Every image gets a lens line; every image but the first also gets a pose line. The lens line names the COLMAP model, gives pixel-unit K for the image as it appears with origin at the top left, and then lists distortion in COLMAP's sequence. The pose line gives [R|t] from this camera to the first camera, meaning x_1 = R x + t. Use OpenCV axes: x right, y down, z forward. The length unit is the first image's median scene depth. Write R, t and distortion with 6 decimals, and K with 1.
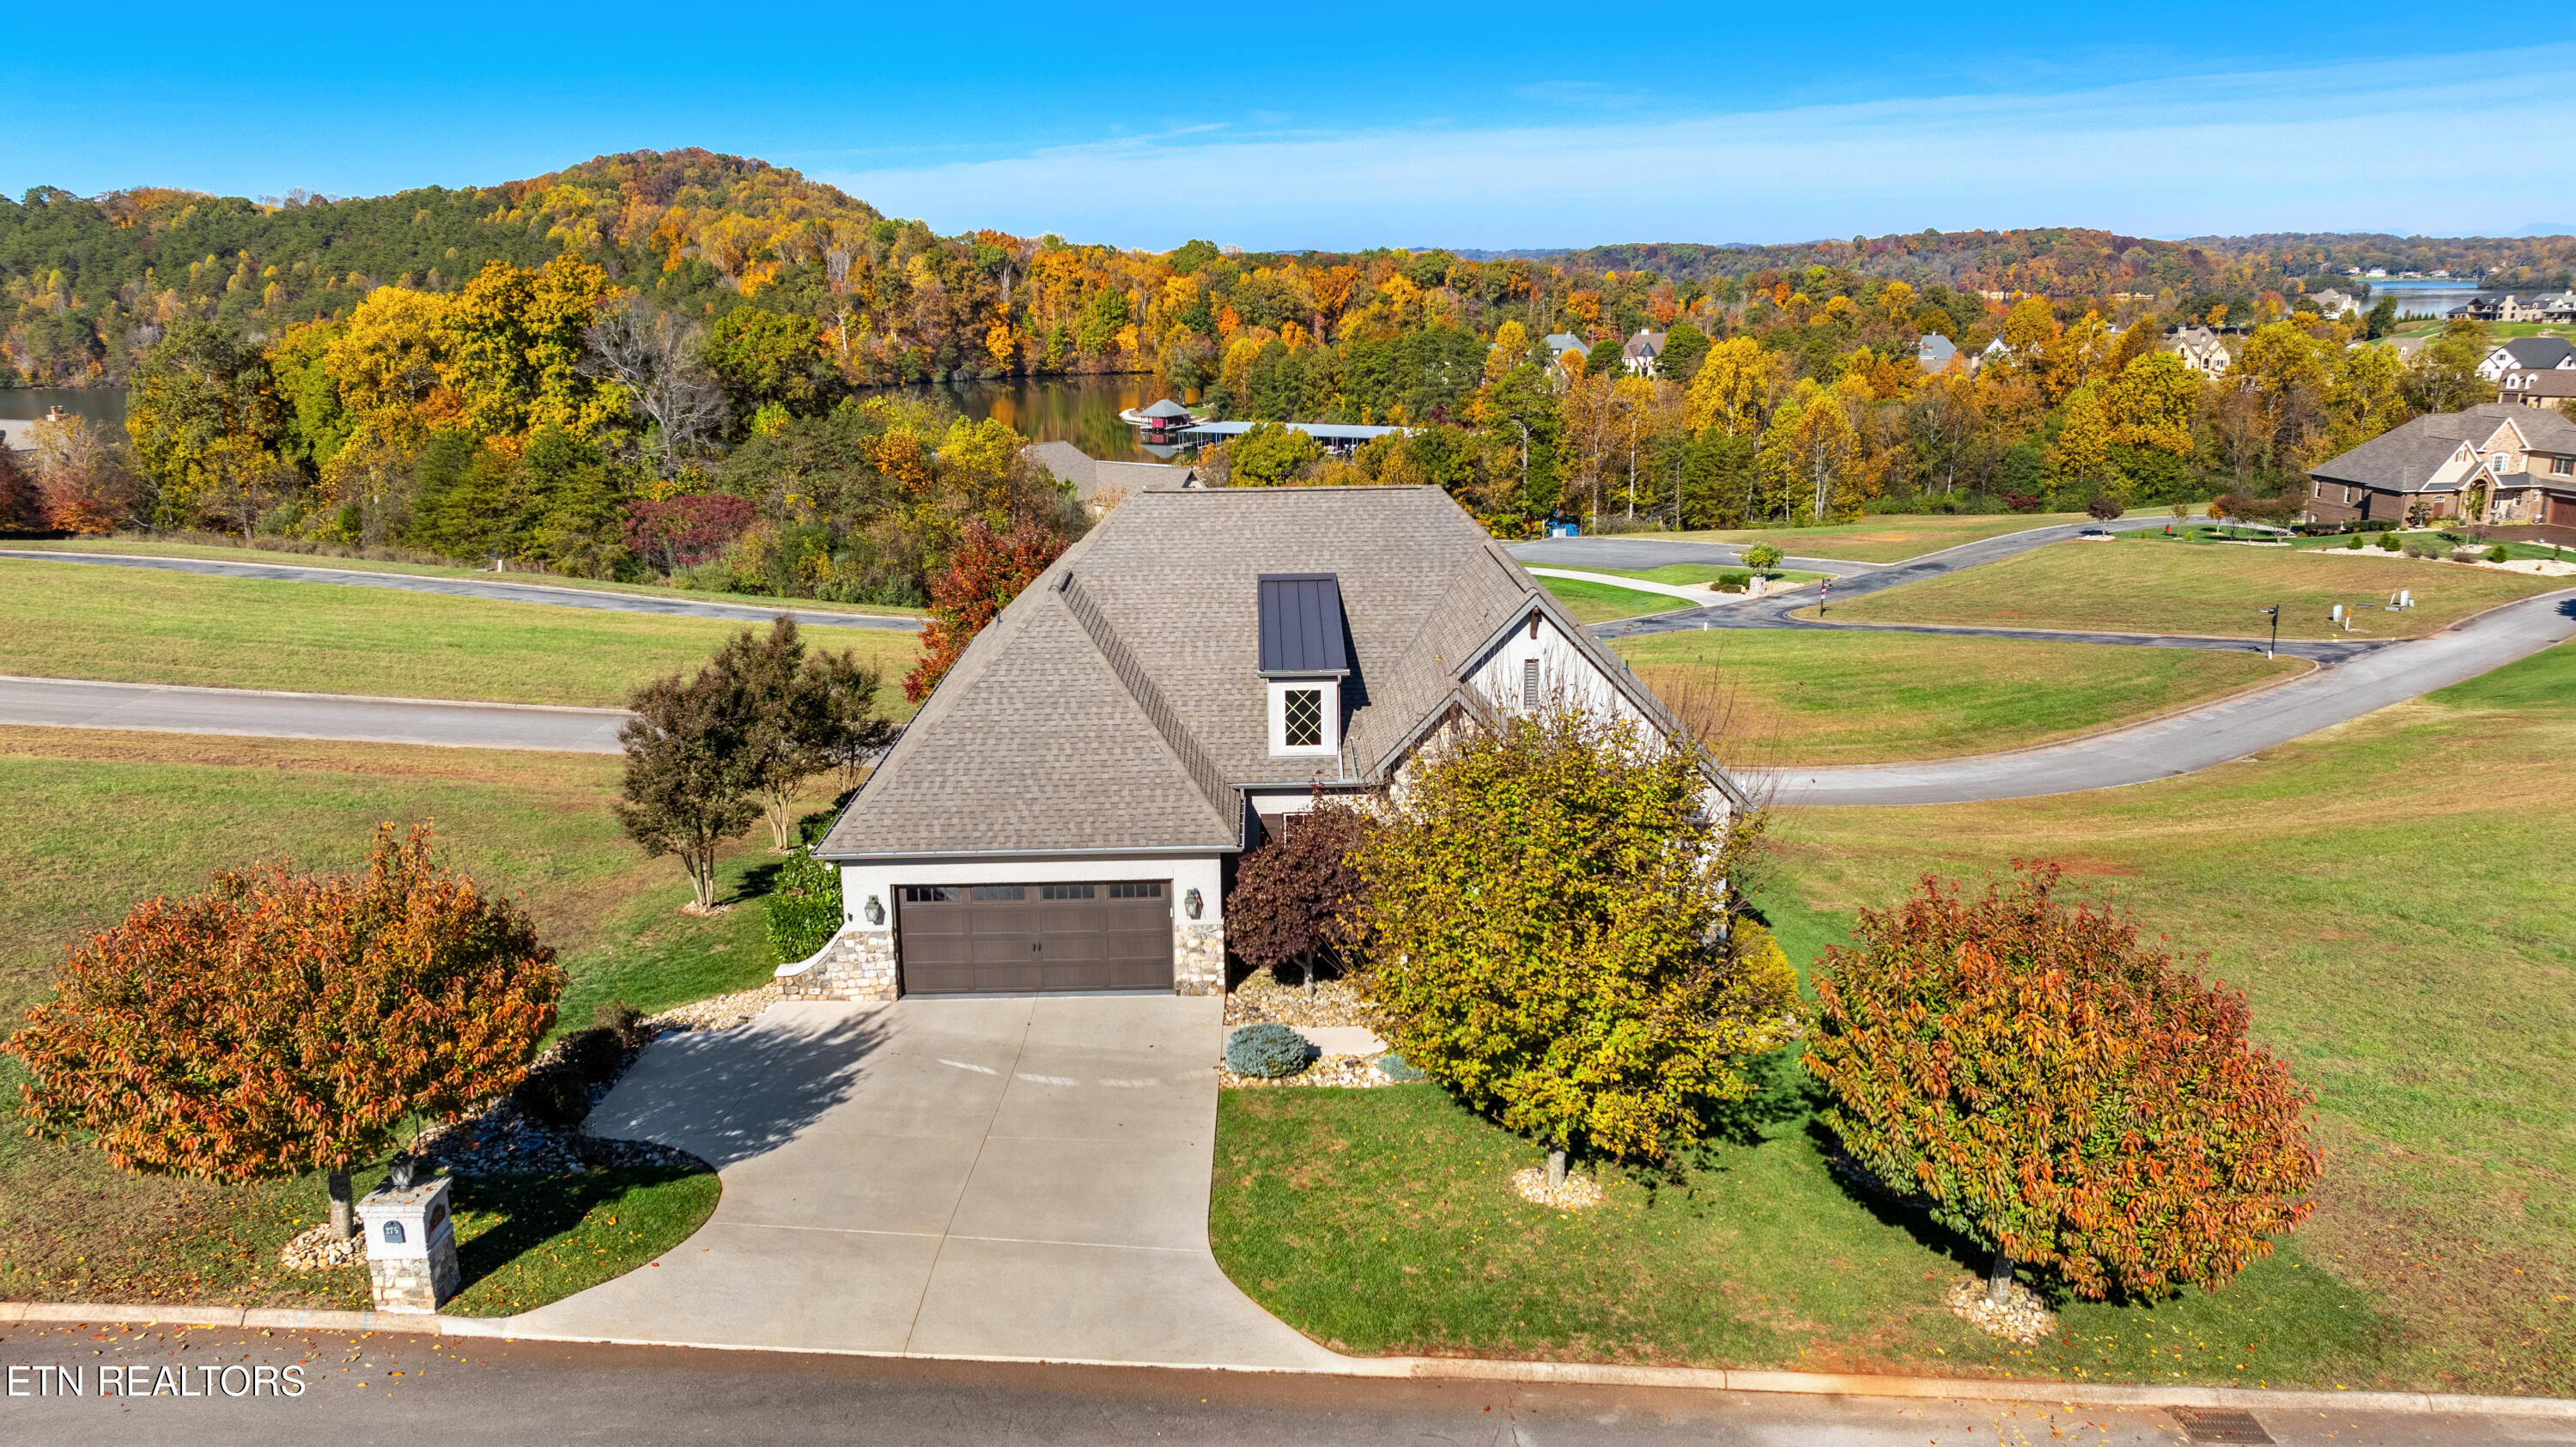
lens RADIAL K [[1835.5, 0, 1296.5], [0, 1835.5, 709.0], [0, 0, 1]] dist [-0.029925, 0.034388]
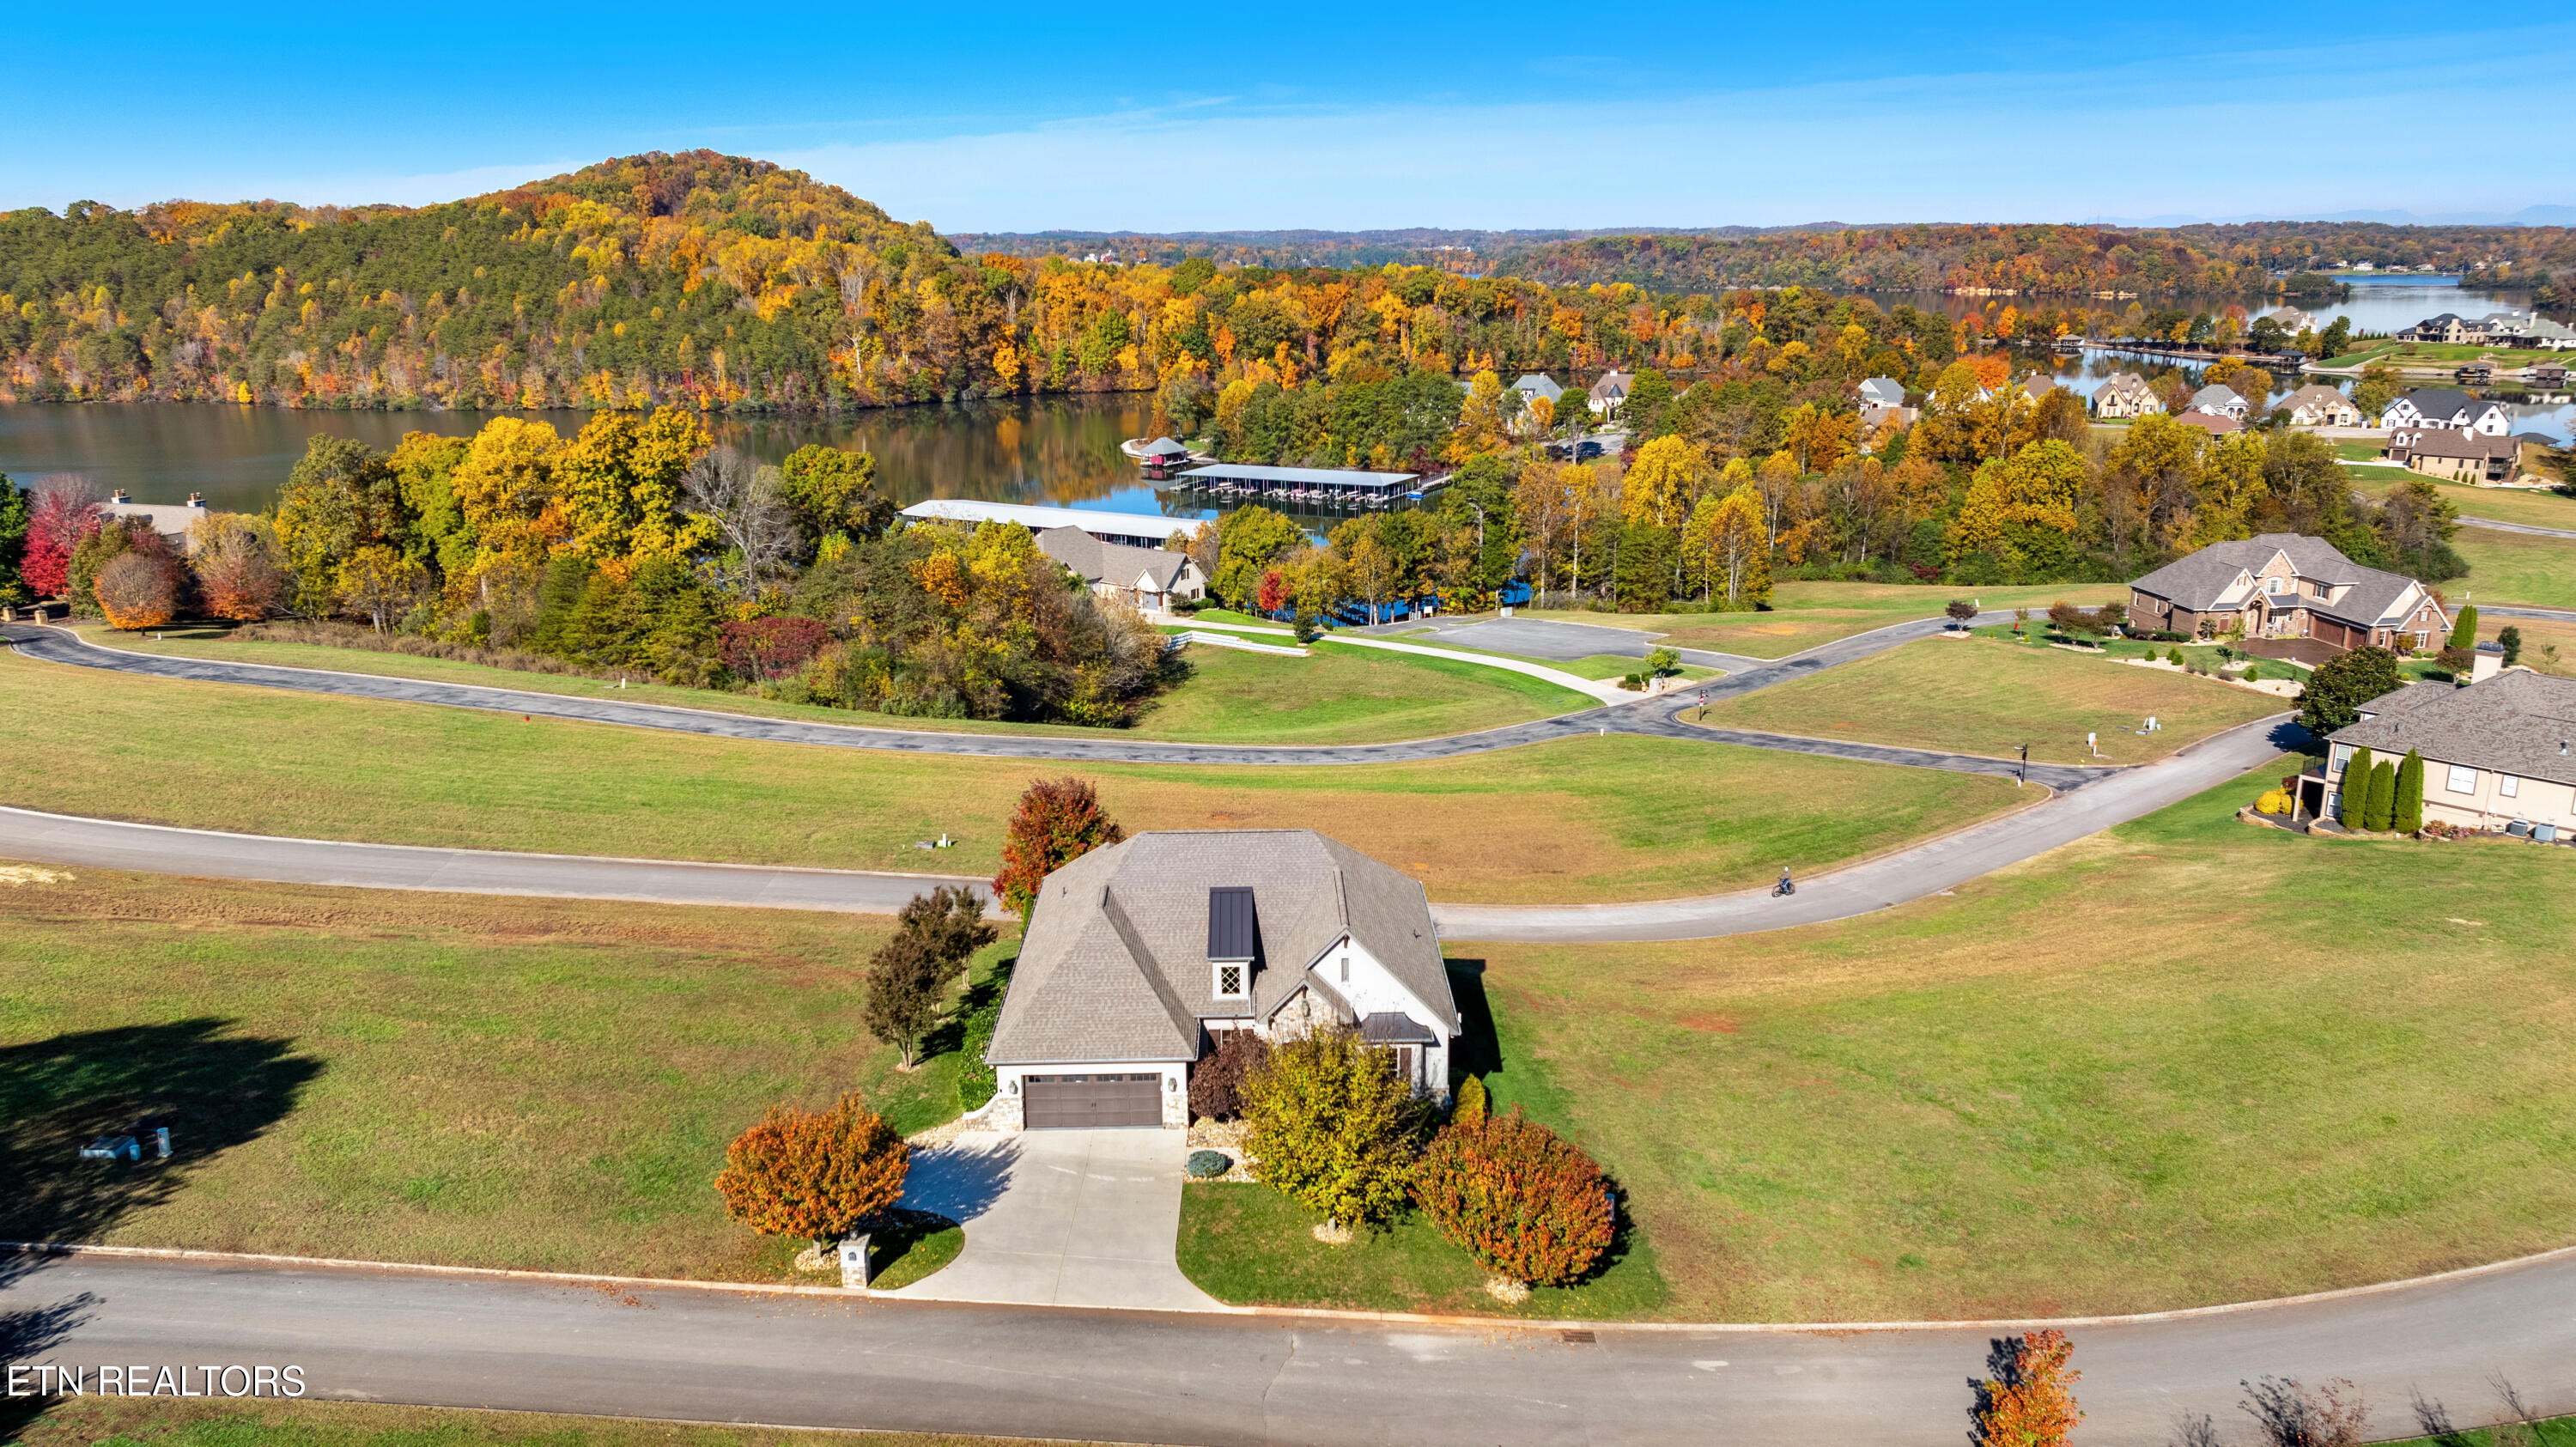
lens RADIAL K [[1835.5, 0, 1301.7], [0, 1835.5, 710.2], [0, 0, 1]] dist [-0.029925, 0.034388]
pose [[0.999977, 0.005445, 0.004059, 0.015585], [-0.005501, 0.999891, 0.013714, -0.069198], [-0.003984, -0.013736, 0.999898, -0.208058]]
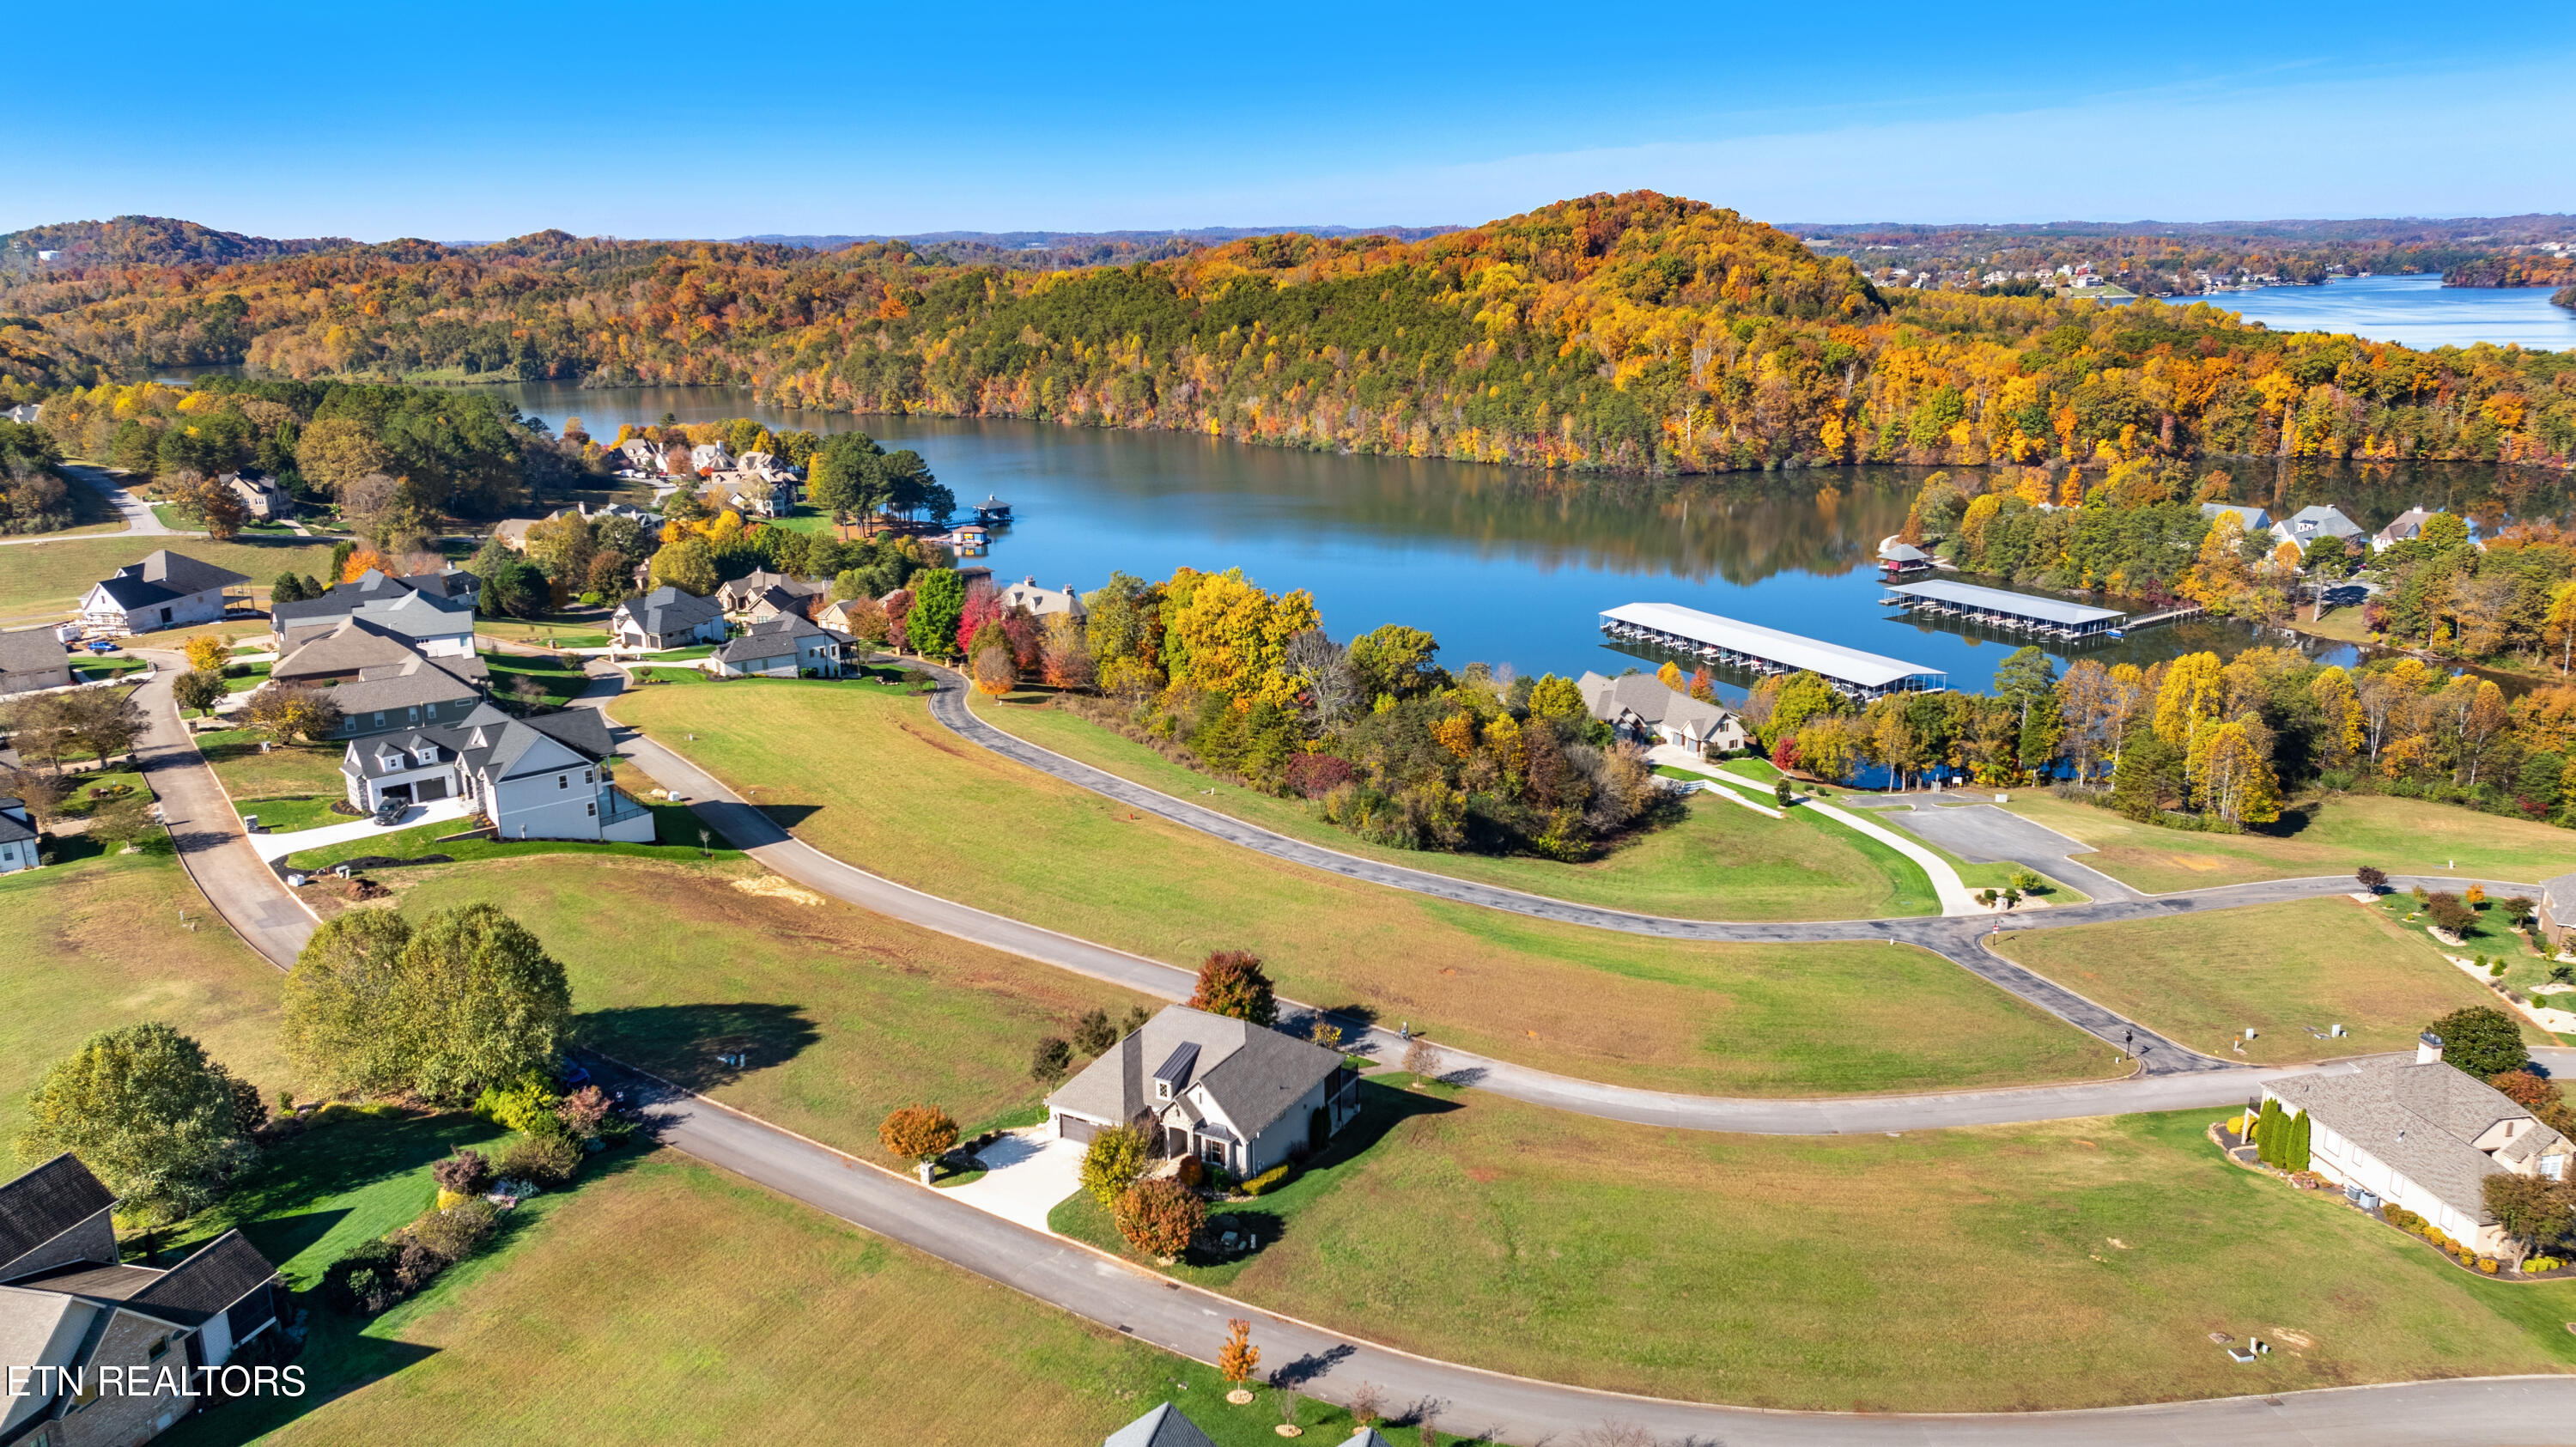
lens RADIAL K [[1835.5, 0, 1287.1], [0, 1835.5, 714.6], [0, 0, 1]] dist [-0.029925, 0.034388]
pose [[0.864565, 0.132702, -0.484684, 0.459286], [-0.119099, 0.991133, 0.058919, -0.239340], [0.488204, 0.006786, 0.872703, -0.521724]]
